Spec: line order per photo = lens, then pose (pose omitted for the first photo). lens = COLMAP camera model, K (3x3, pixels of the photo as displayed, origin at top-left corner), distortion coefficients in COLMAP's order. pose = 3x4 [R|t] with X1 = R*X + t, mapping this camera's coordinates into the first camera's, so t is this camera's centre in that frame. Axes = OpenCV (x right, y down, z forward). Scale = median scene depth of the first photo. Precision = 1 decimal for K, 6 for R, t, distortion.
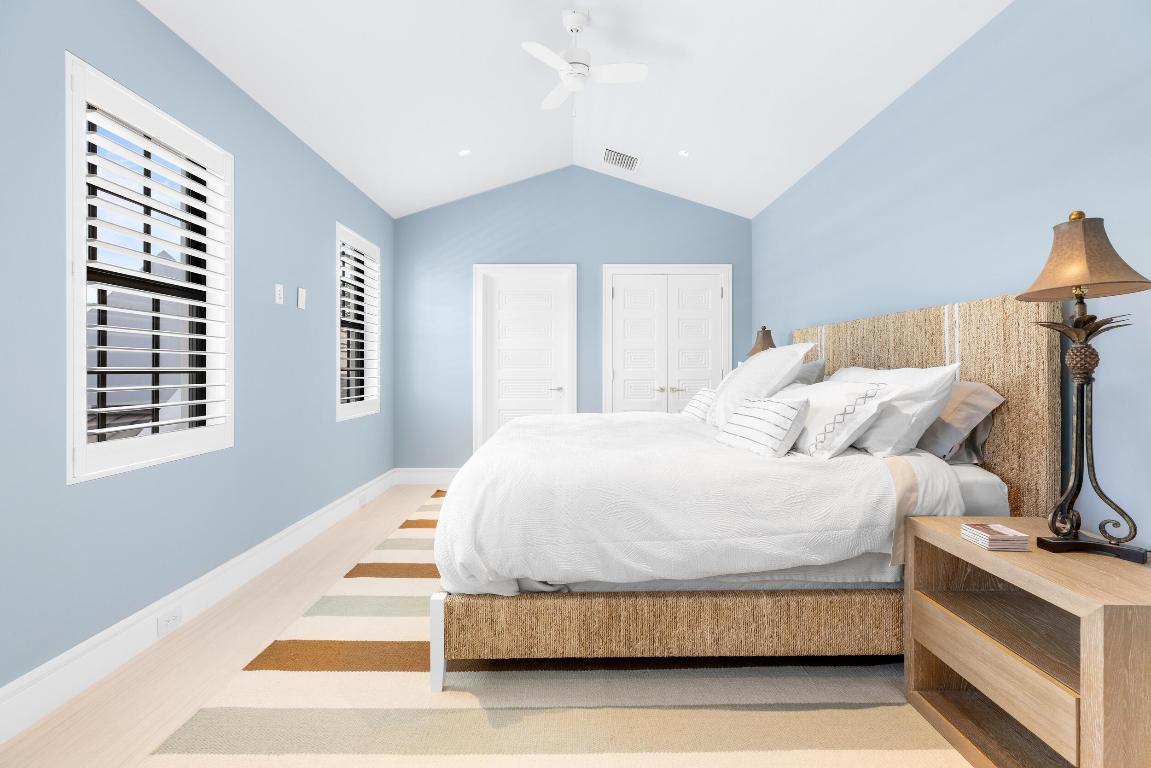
lens RADIAL K [[518.7, 0, 575.3], [0, 518.7, 374.5], [0, 0, 1]] dist [0.004168, -0.000483]
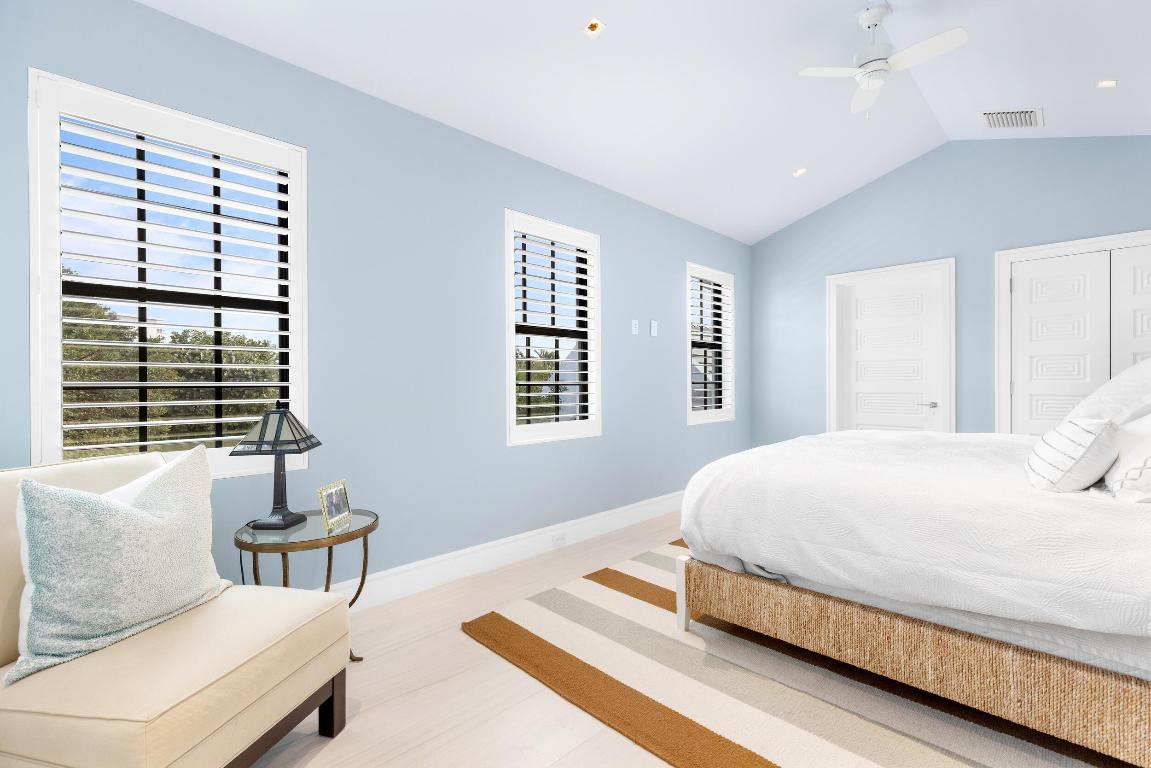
lens RADIAL K [[513.3, 0, 575.5], [0, 513.3, 384.0], [0, 0, 1]] dist [0.002524, 0.000042]
pose [[0.699592, -0.001388, -0.714541, 0.461417], [-0.001155, 0.999995, -0.003073, -0.004337], [0.714542, 0.002975, 0.699587, -0.094430]]
